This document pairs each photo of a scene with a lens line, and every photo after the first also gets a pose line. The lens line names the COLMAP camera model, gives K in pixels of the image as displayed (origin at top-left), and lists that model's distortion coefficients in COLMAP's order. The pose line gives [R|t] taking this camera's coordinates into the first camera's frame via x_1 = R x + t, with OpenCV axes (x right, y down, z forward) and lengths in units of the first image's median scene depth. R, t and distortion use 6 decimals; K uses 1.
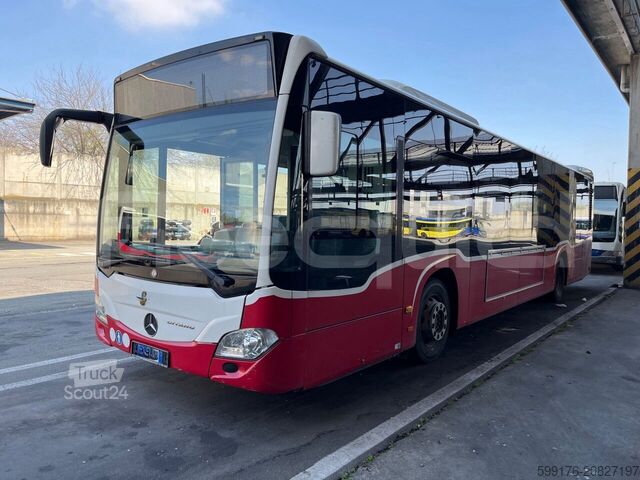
lens RADIAL K [[481.6, 0, 320.0], [0, 481.6, 240.0], [0, 0, 1]] dist [0.058617, -0.080346]
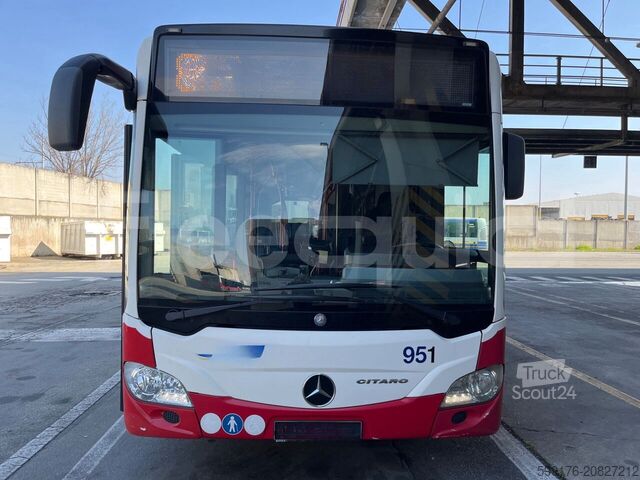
lens RADIAL K [[481.4, 0, 317.1], [0, 481.4, 232.0], [0, 0, 1]] dist [0.054404, -0.076128]
pose [[0.741083, -0.007032, 0.671376, -1.854828], [0.020583, 0.999713, -0.012249, -0.120167], [-0.671097, 0.022896, 0.741015, 1.017621]]
